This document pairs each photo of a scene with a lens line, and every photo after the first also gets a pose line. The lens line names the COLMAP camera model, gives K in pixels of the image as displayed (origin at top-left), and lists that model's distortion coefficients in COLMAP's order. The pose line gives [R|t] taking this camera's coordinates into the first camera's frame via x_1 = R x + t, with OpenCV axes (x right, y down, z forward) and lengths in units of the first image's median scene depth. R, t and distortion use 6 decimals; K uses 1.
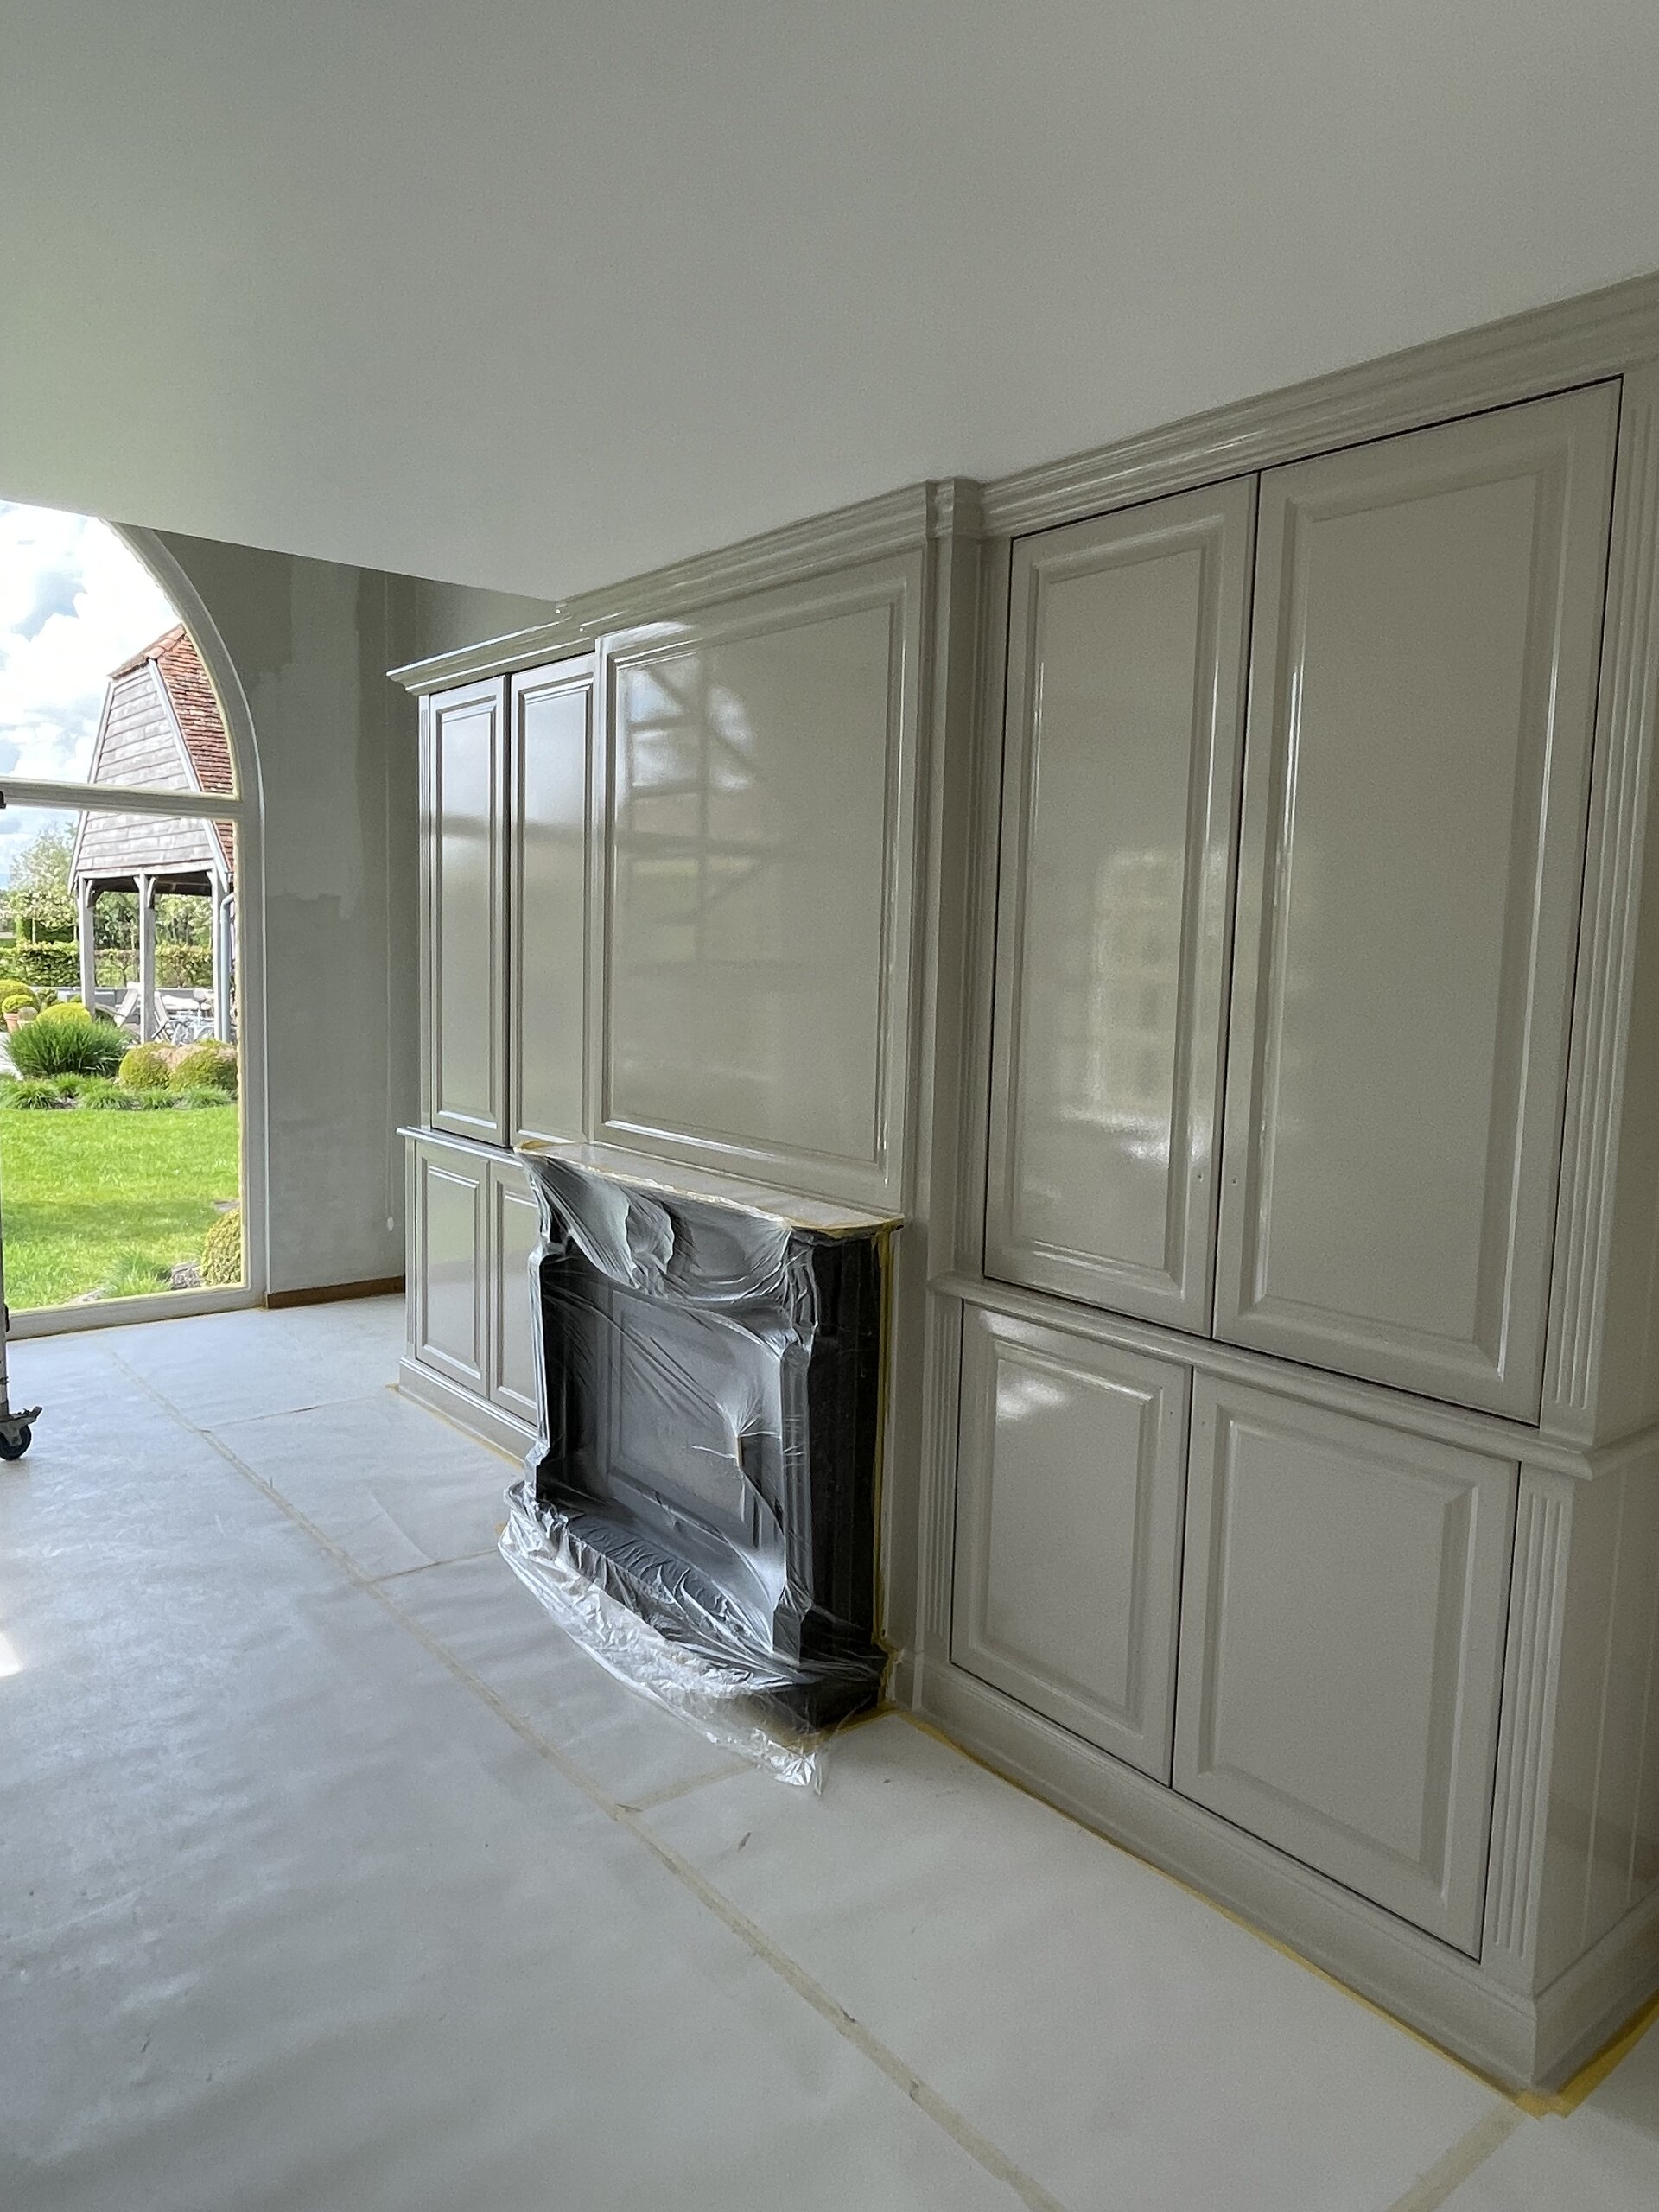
lens RADIAL K [[1450.0, 0, 809.4], [0, 1450.0, 1101.0], [0, 0, 1]] dist [0.003632, -0.004082]
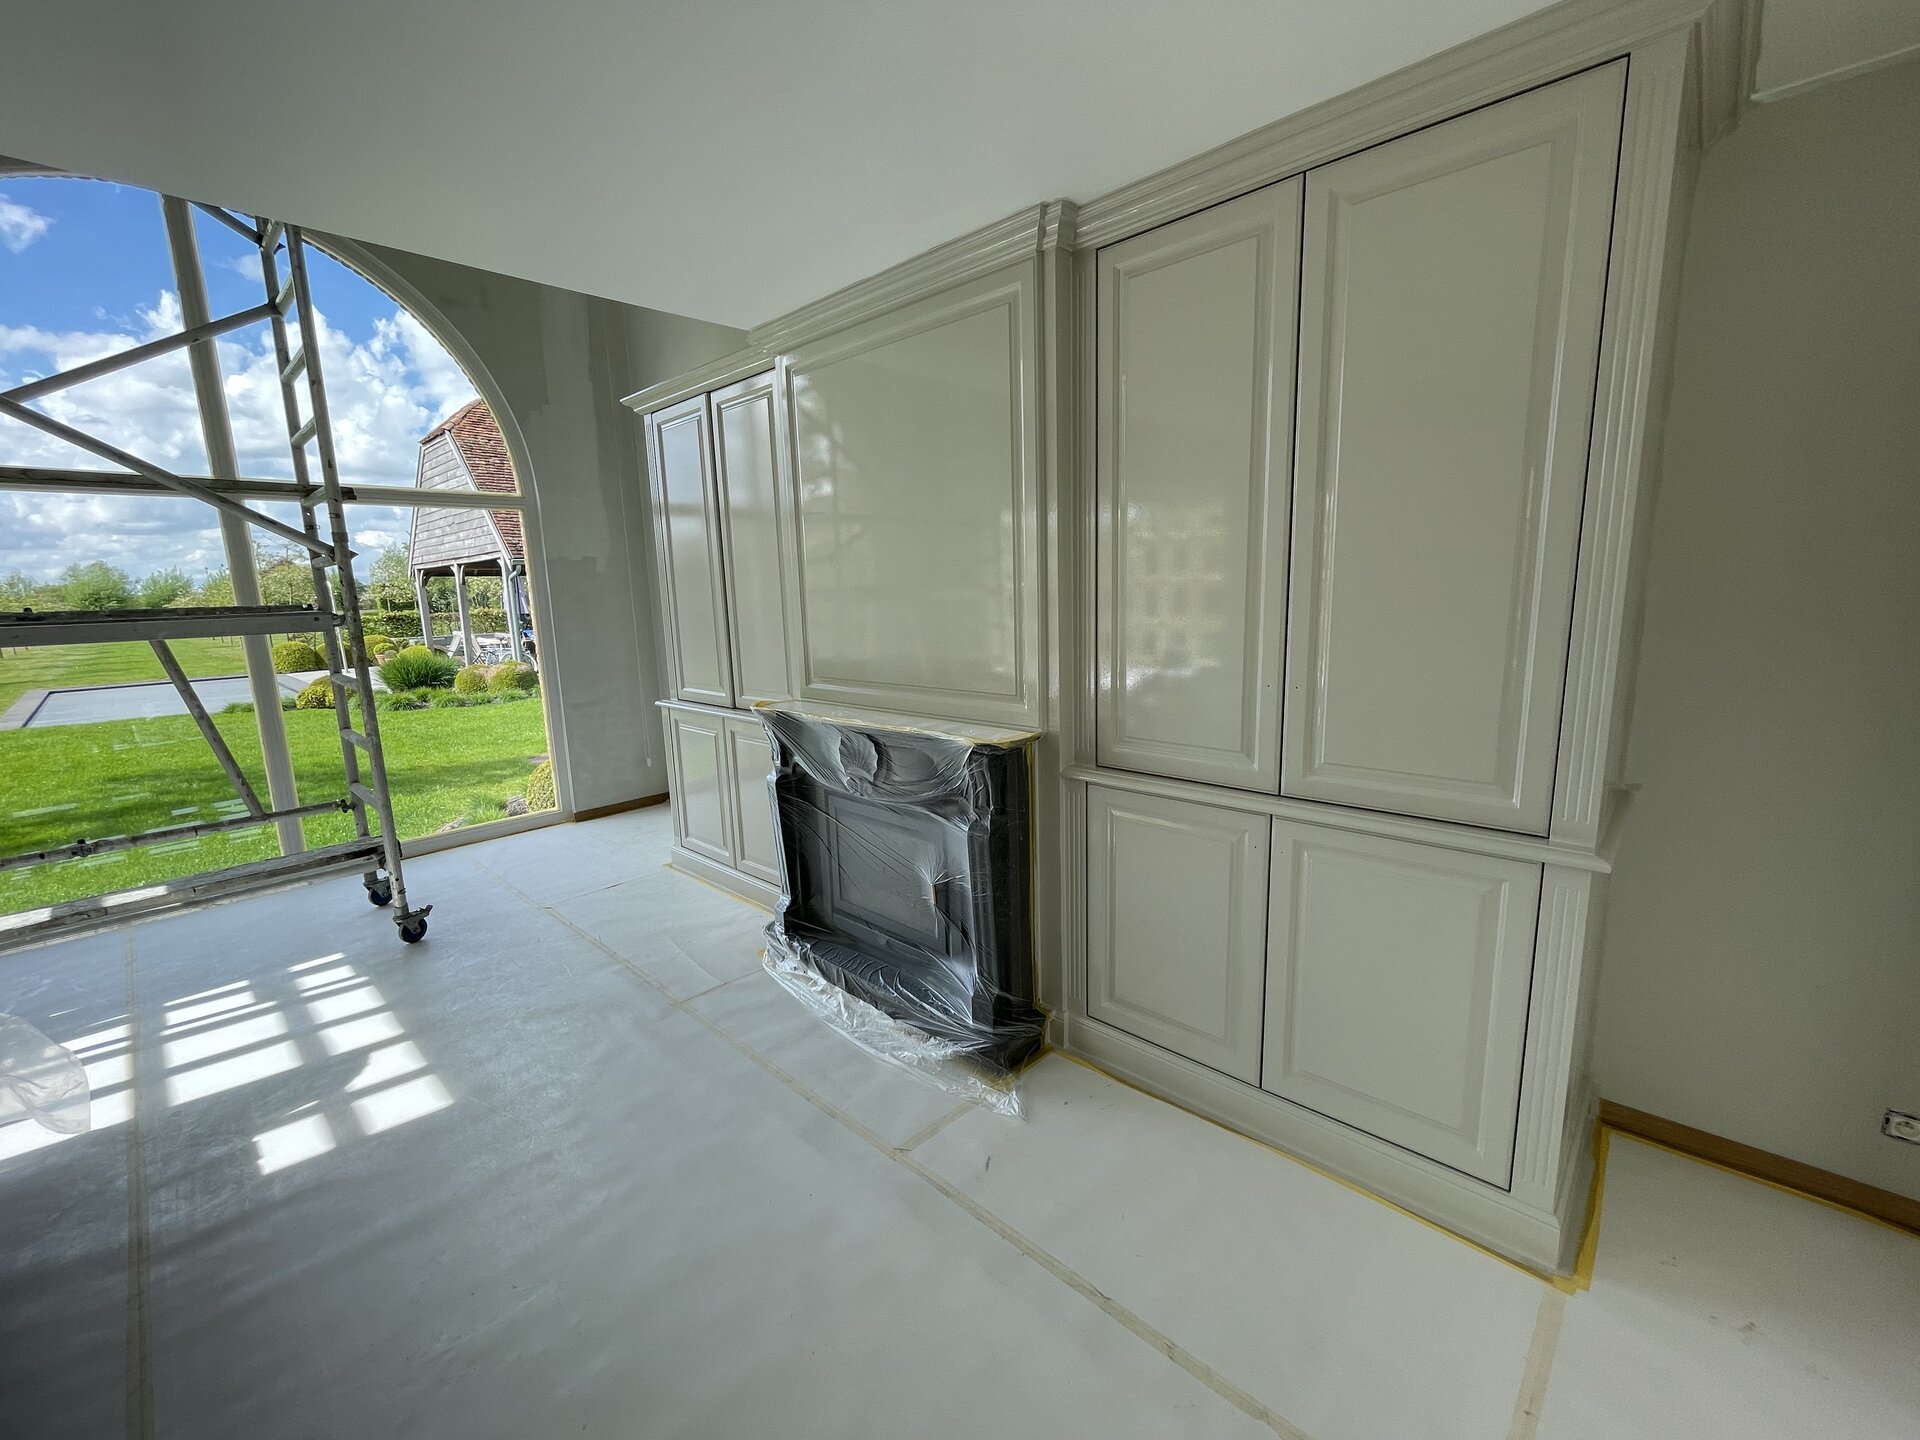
lens RADIAL K [[777.8, 0, 957.6], [0, 777.8, 722.2], [0, 0, 1]] dist [-0.002516, -0.000063]
pose [[0.988718, -0.079556, 0.126918, -0.103360], [0.071099, 0.995022, 0.069836, 0.008115], [-0.131842, -0.060024, 0.989452, 0.190769]]
